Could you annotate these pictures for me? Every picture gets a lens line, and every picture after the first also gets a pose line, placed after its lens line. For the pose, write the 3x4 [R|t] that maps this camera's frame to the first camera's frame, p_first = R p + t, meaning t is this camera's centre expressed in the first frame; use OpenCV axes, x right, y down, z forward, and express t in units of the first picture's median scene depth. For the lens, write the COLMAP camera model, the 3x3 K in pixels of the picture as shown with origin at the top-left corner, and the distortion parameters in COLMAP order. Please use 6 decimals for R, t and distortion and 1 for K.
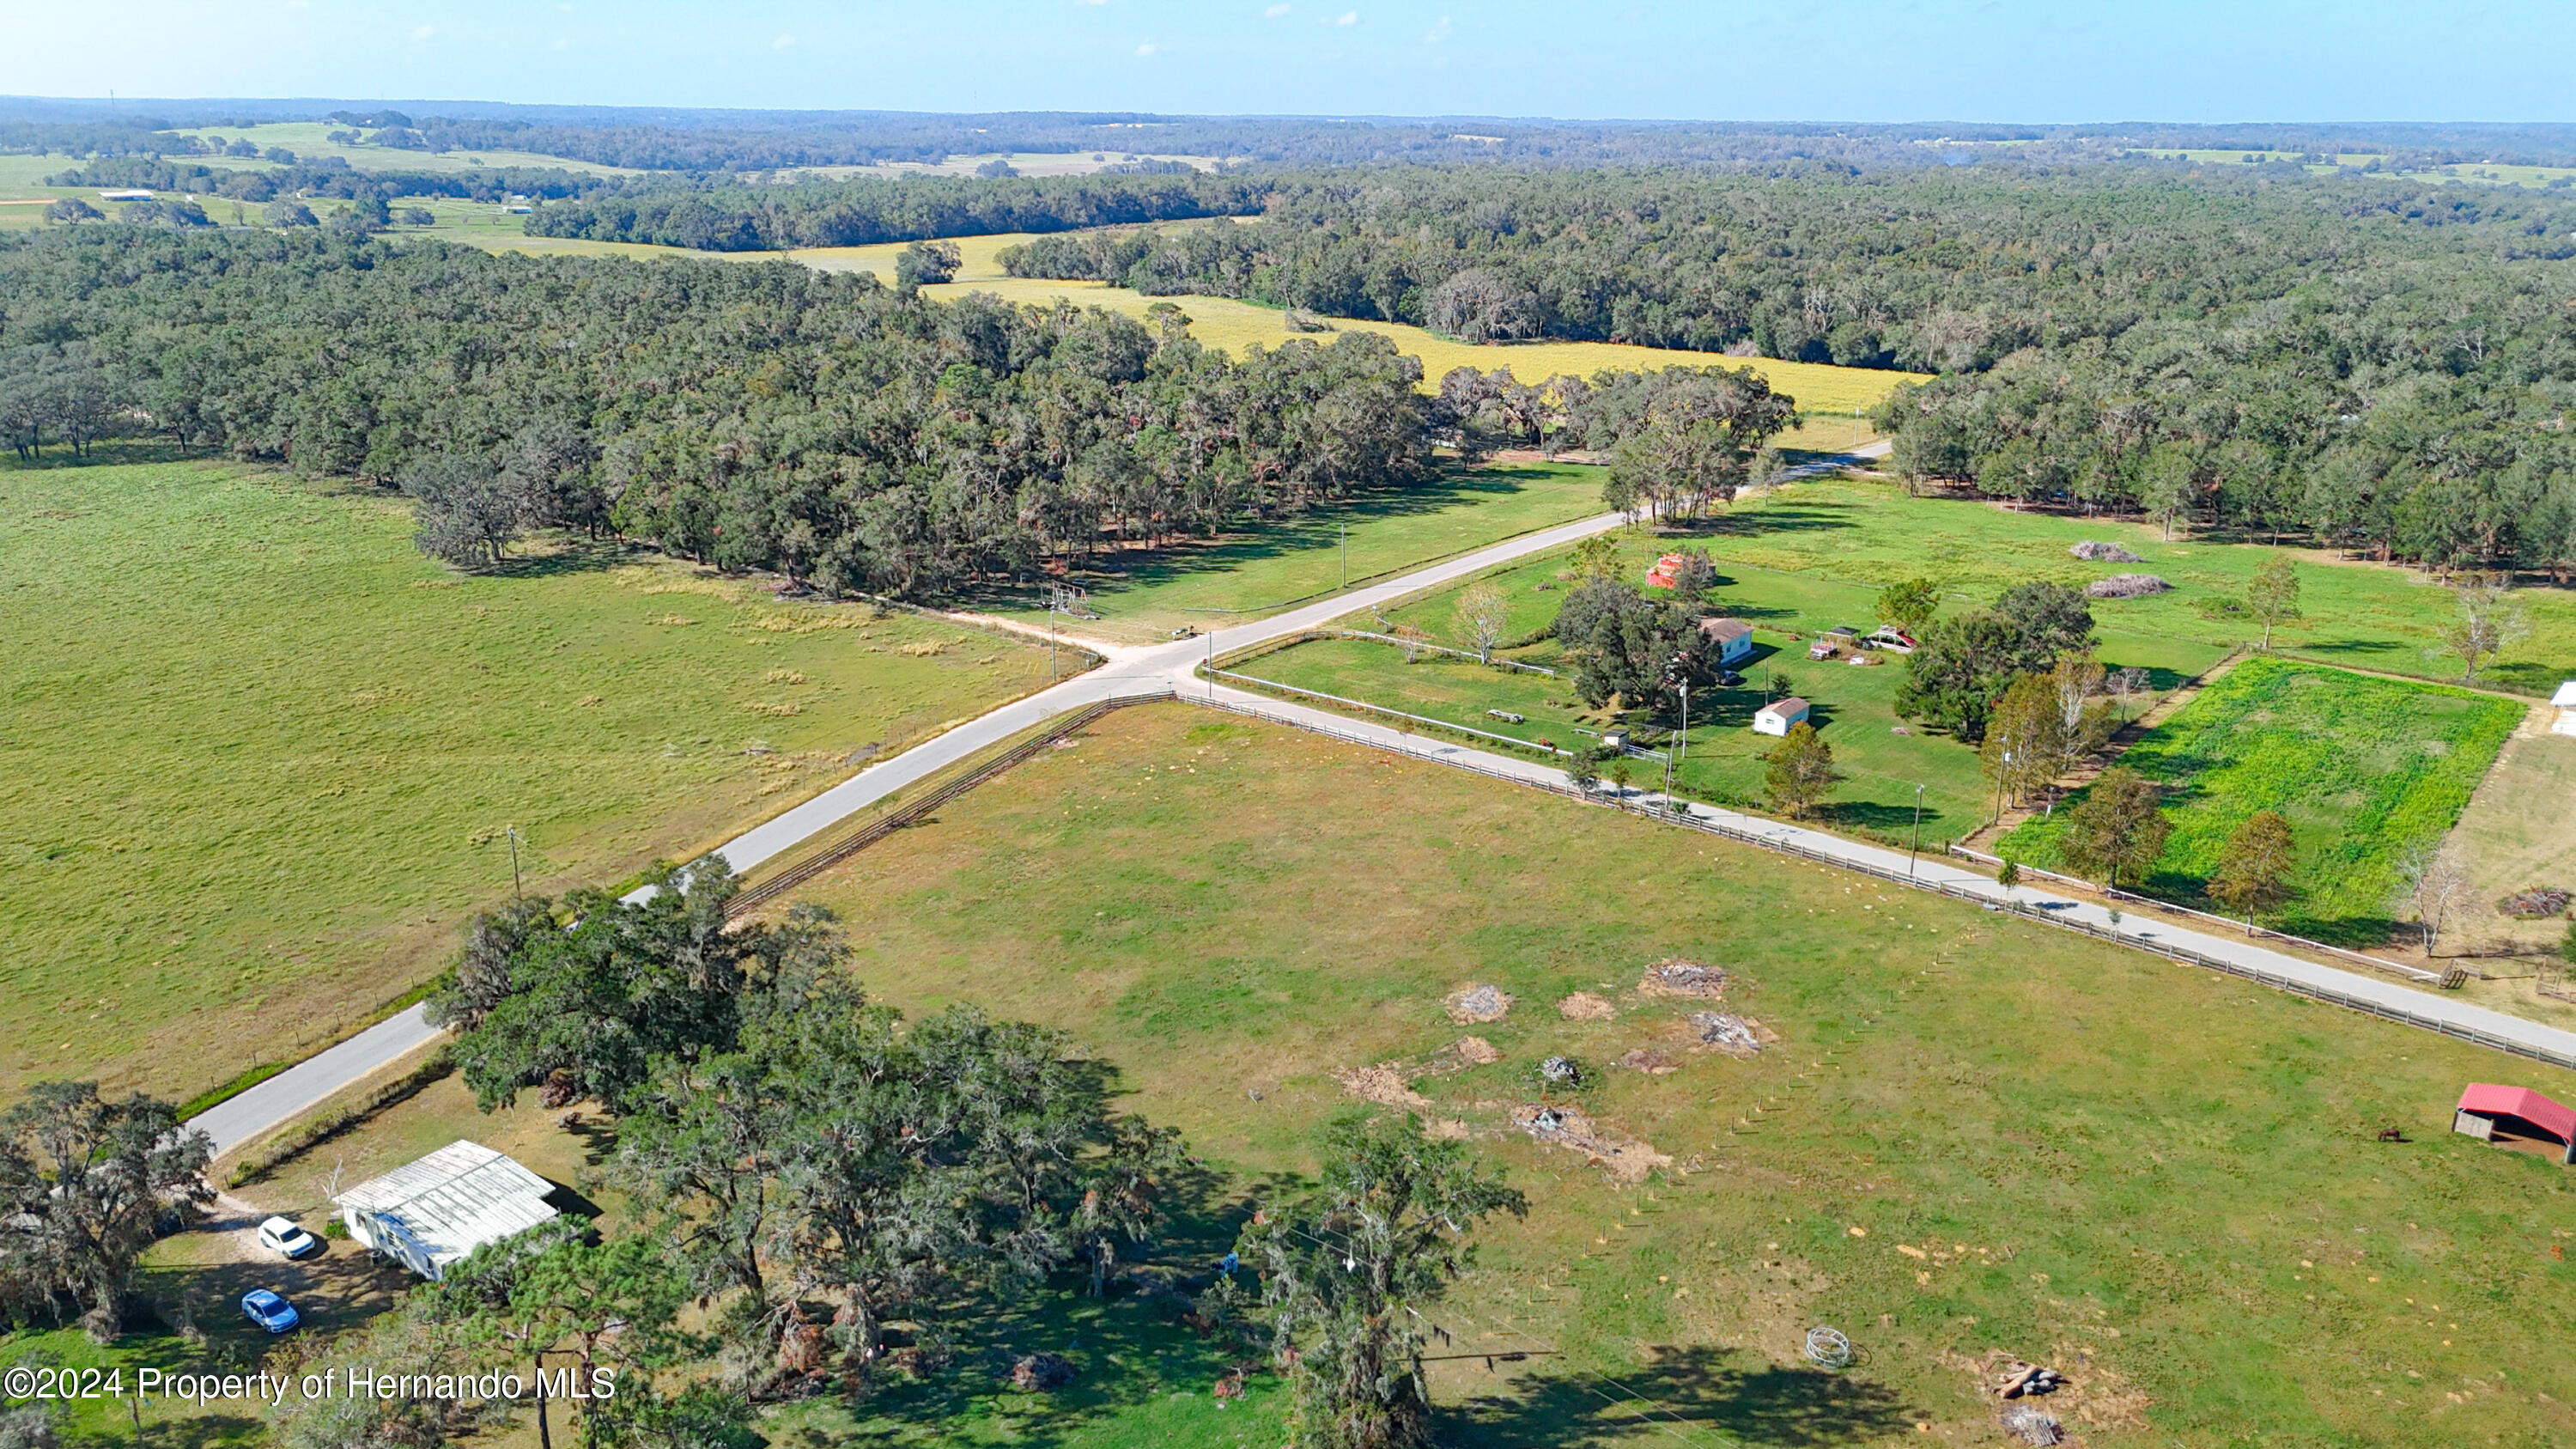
lens RADIAL K [[1890.1, 0, 1287.7], [0, 1890.1, 722.4], [0, 0, 1]] dist [0.086216, -0.096544]
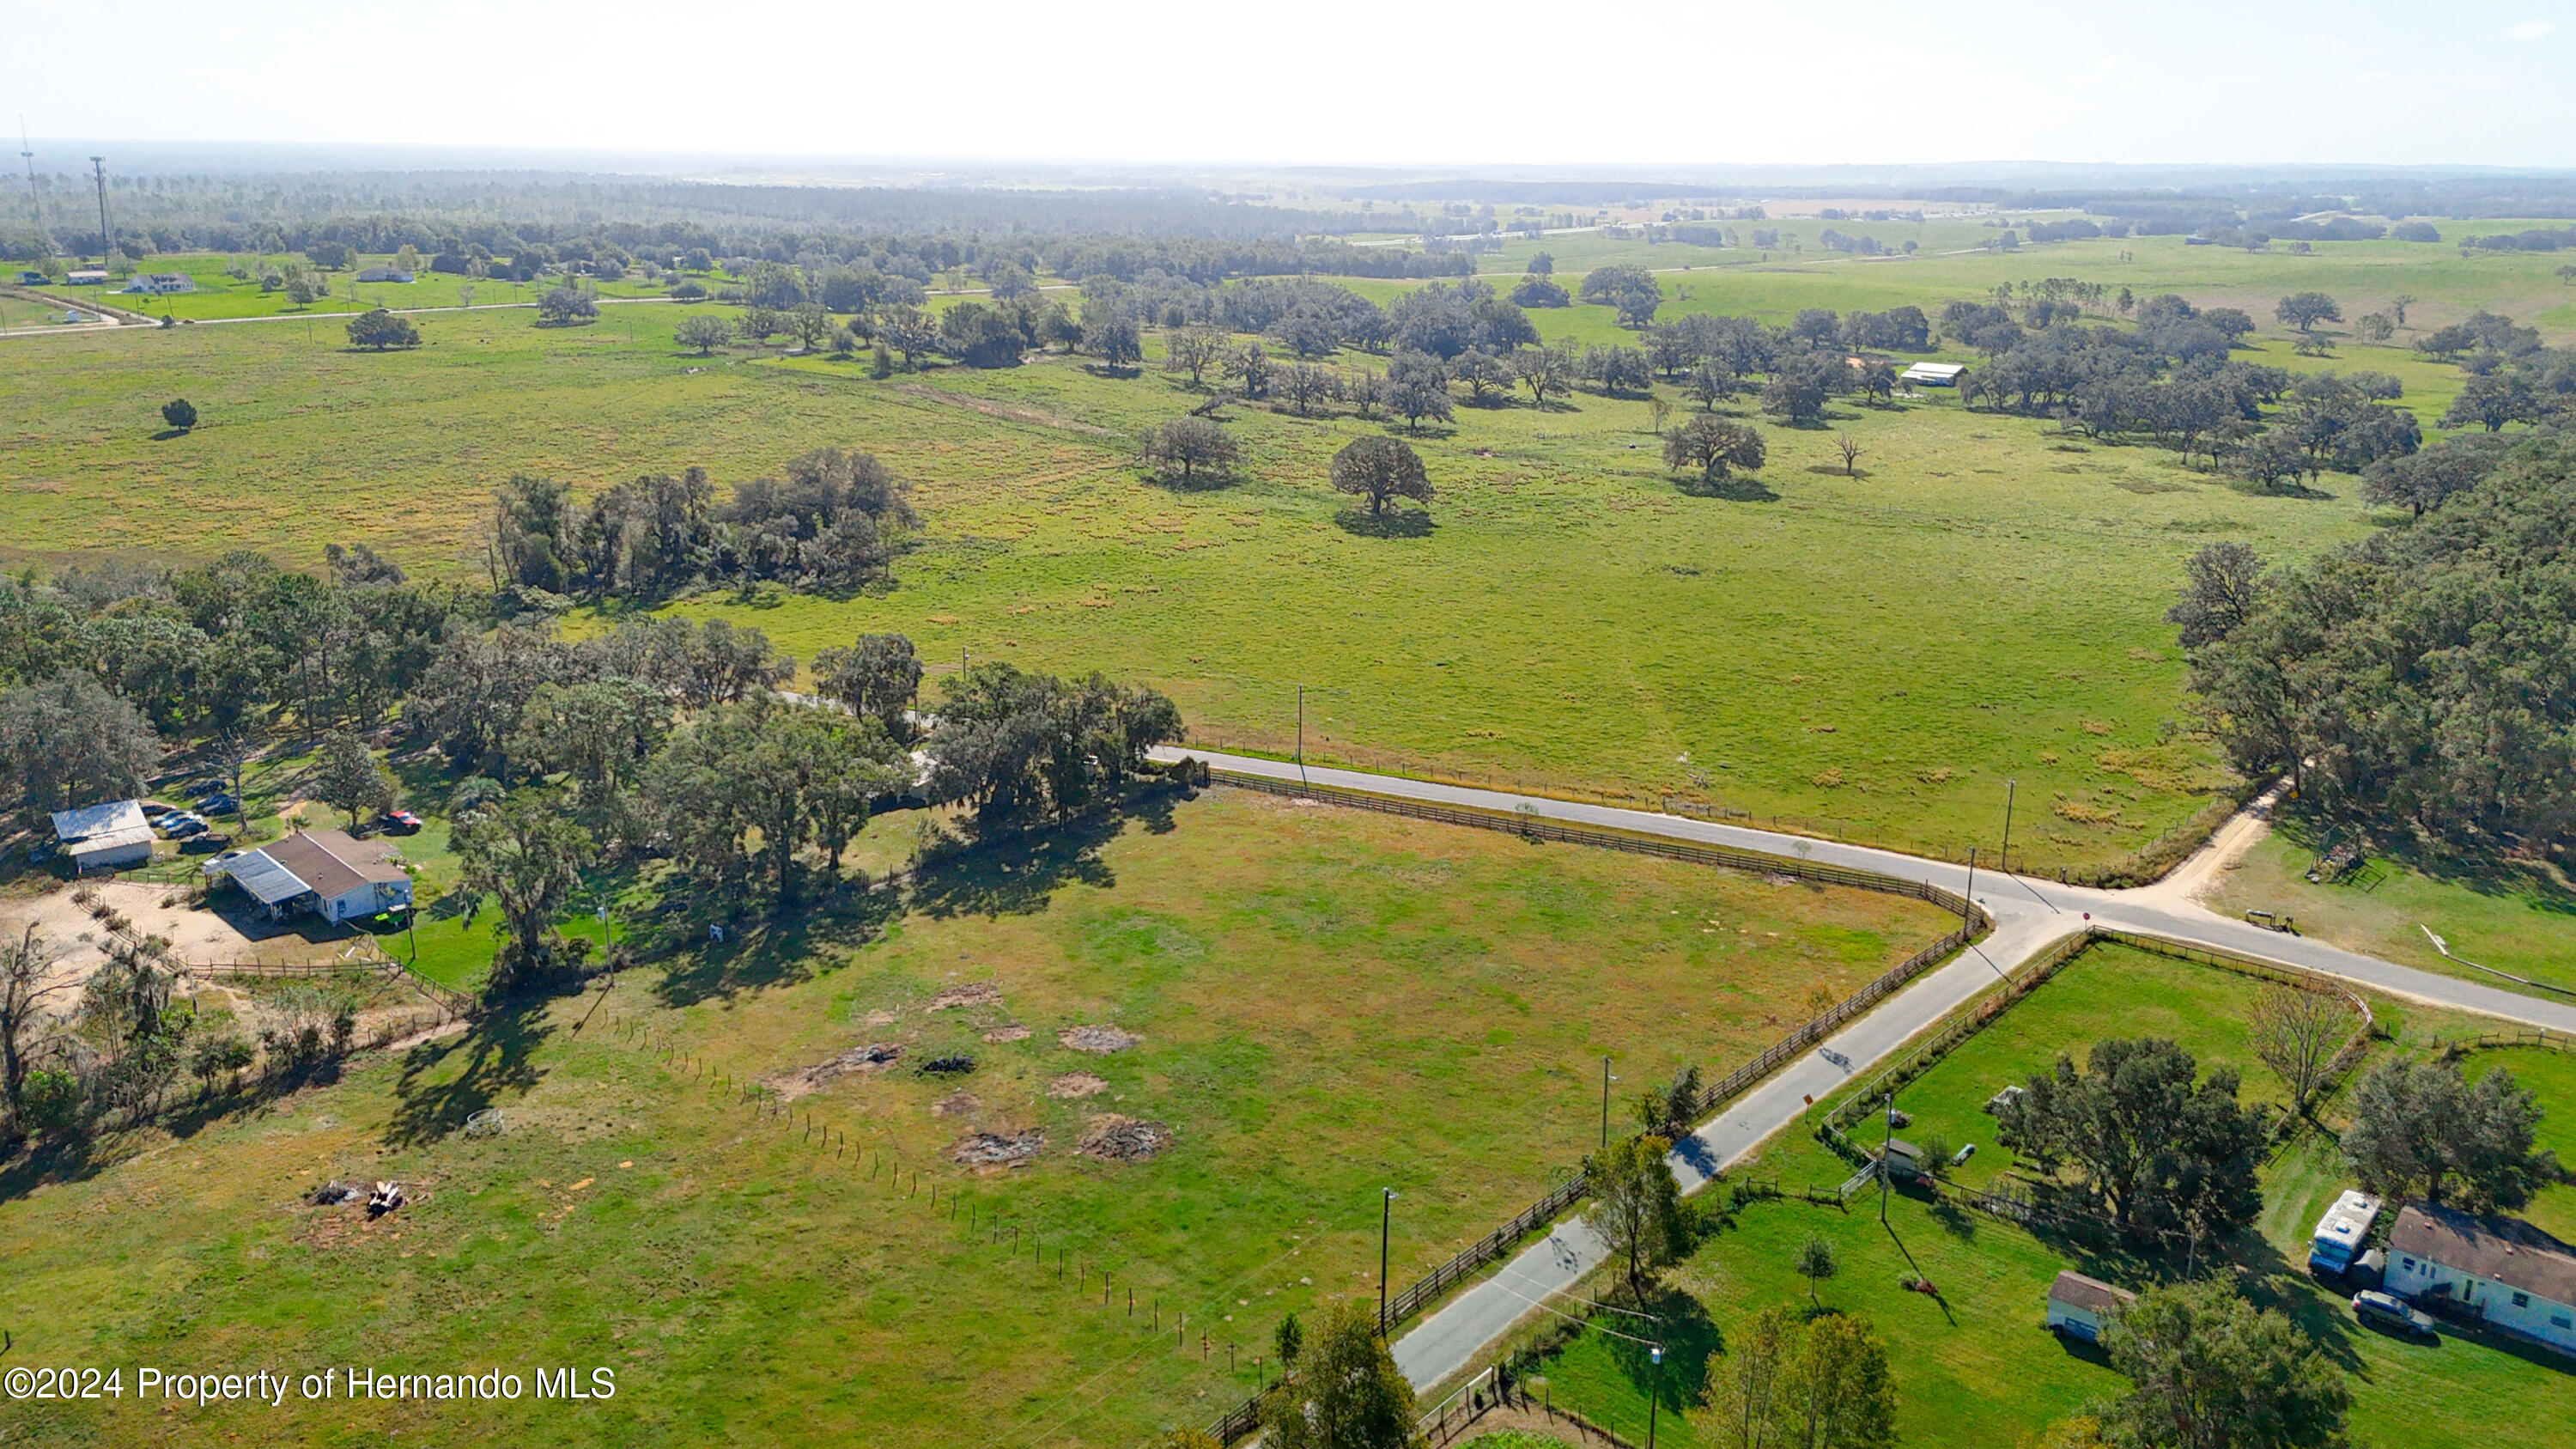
lens RADIAL K [[1890.1, 0, 1287.7], [0, 1890.1, 722.4], [0, 0, 1]] dist [0.086216, -0.096544]
pose [[-0.025068, 0.276719, -0.960624, 0.716155], [-0.317768, 0.908882, 0.270107, -0.220722], [0.947837, 0.312026, 0.065149, 0.667525]]
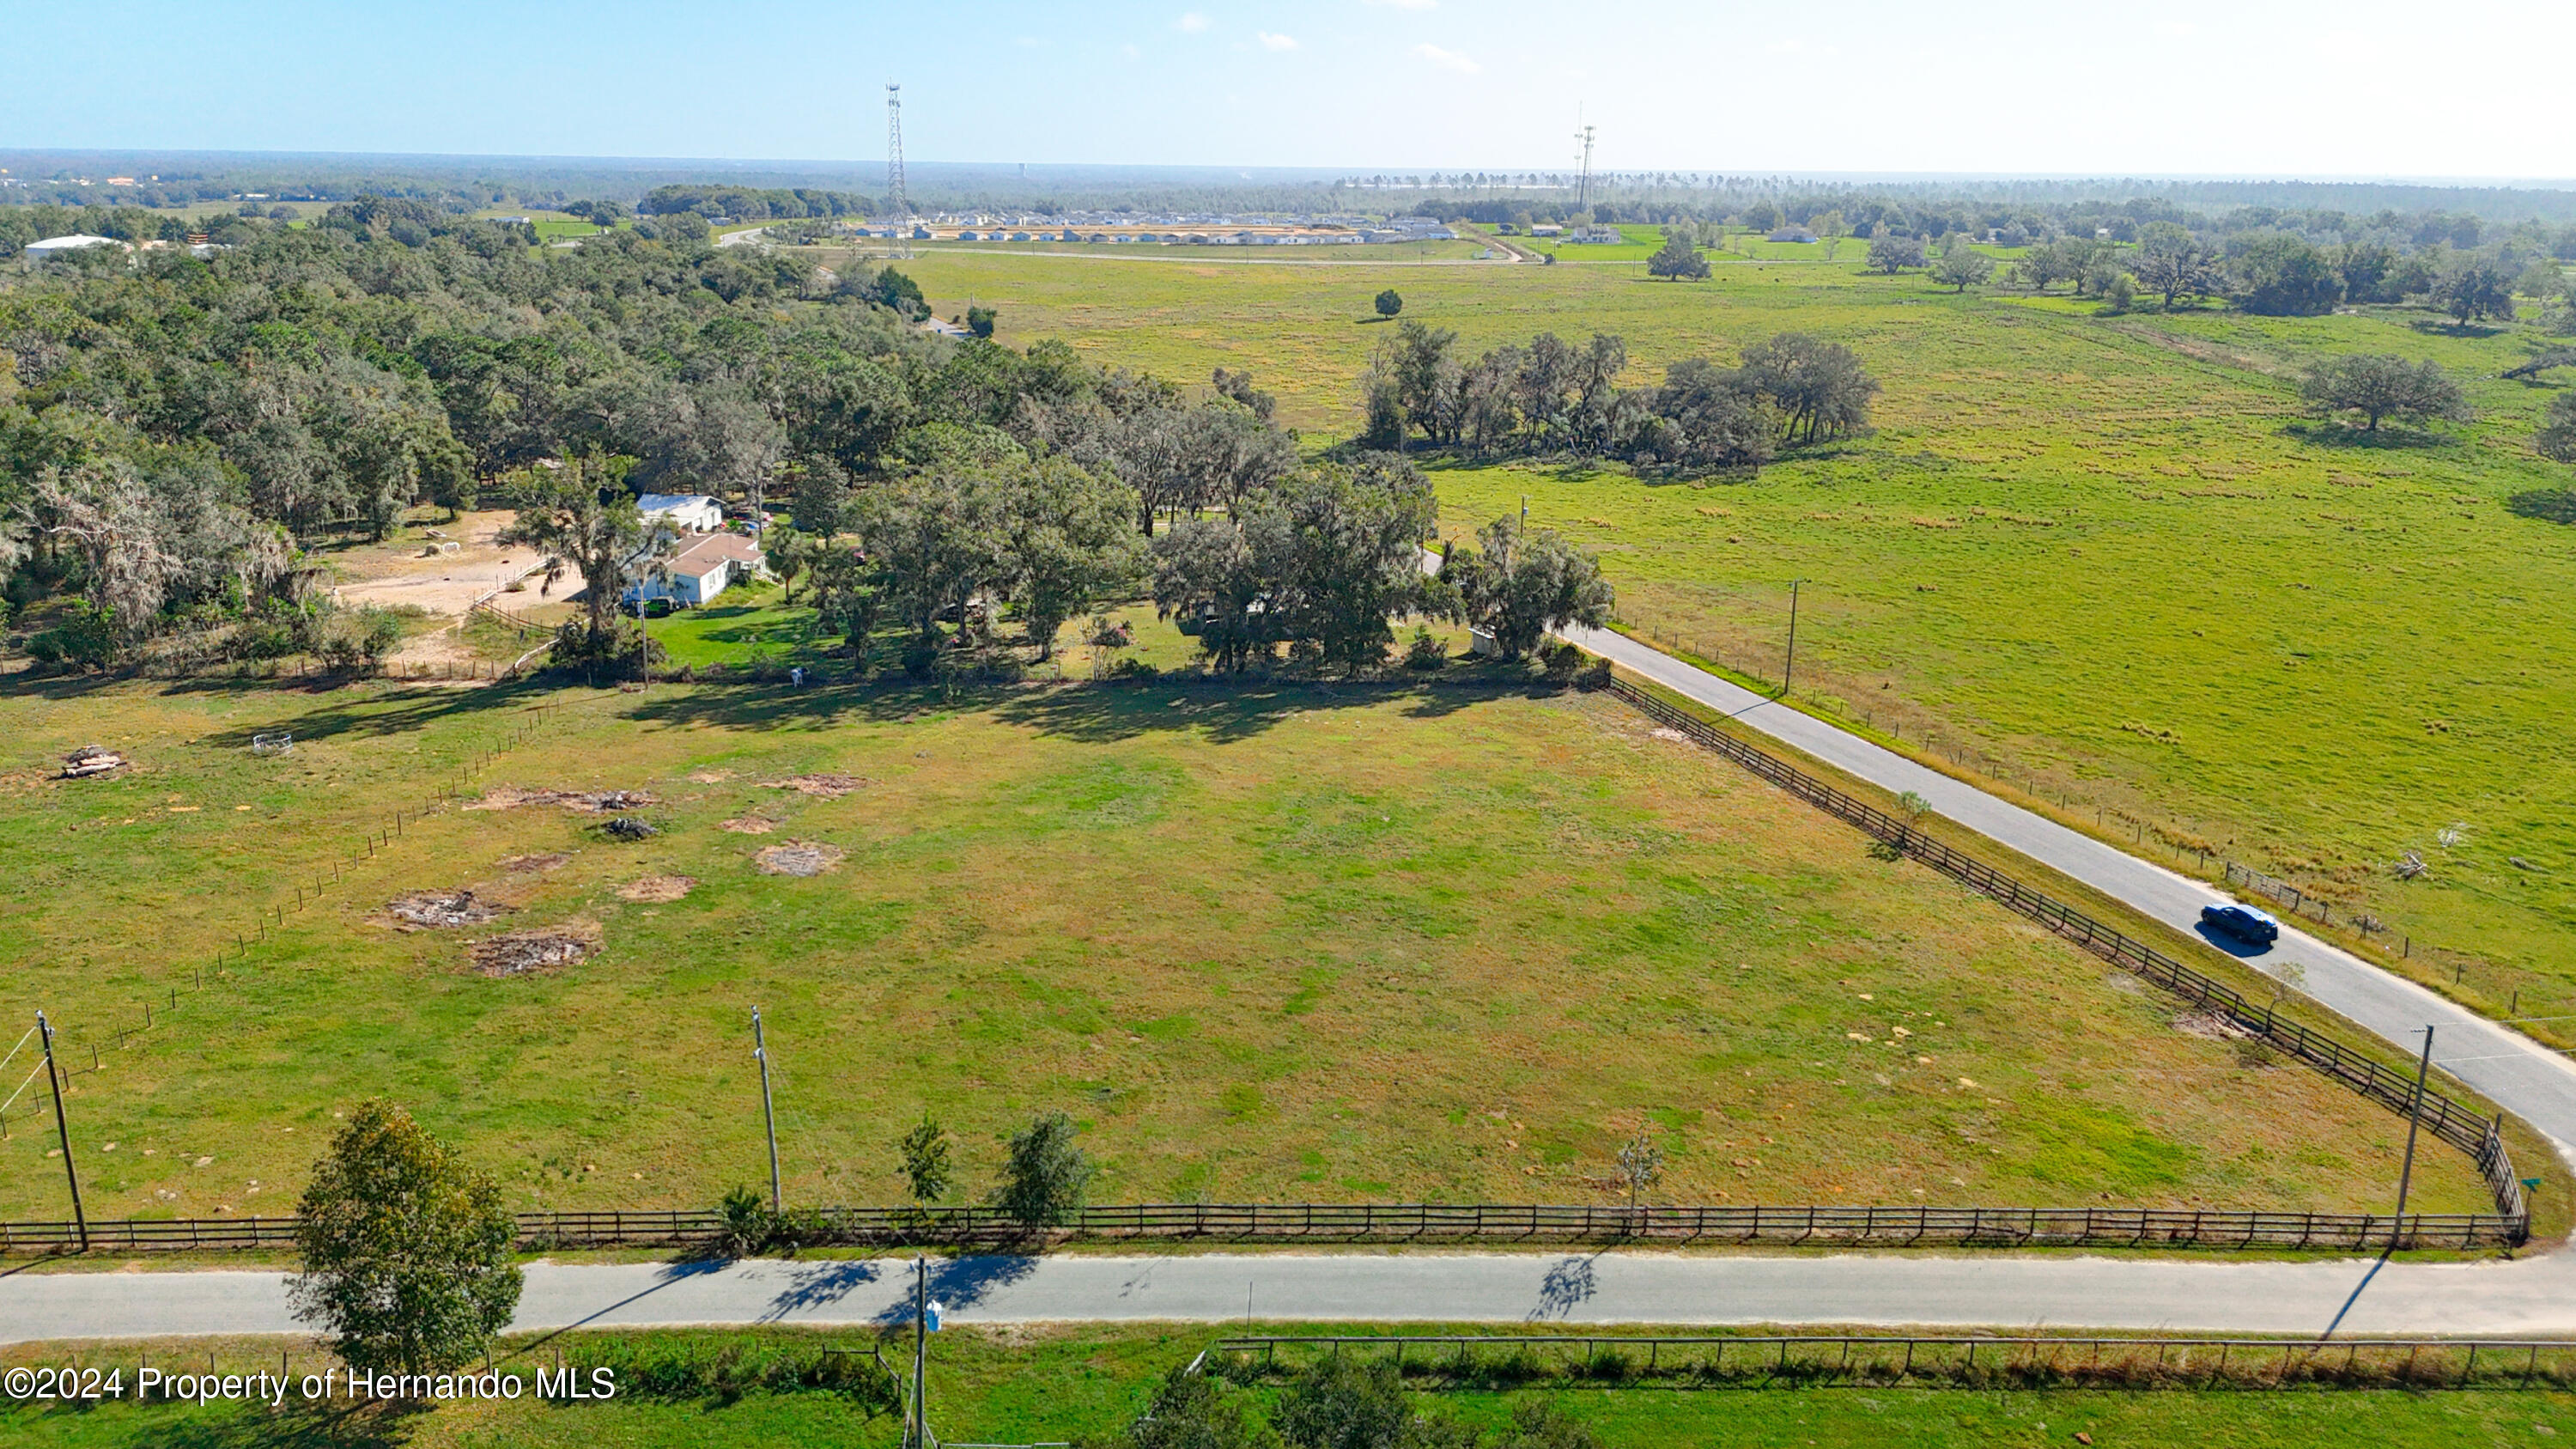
lens RADIAL K [[1899.9, 0, 1290.8], [0, 1899.9, 727.3], [0, 0, 1]] dist [0.041647, -0.007935]
pose [[-0.730966, 0.175932, -0.659346, 0.302840], [-0.227058, 0.848443, 0.478111, -0.202700], [0.643532, 0.499192, -0.580235, 1.046879]]
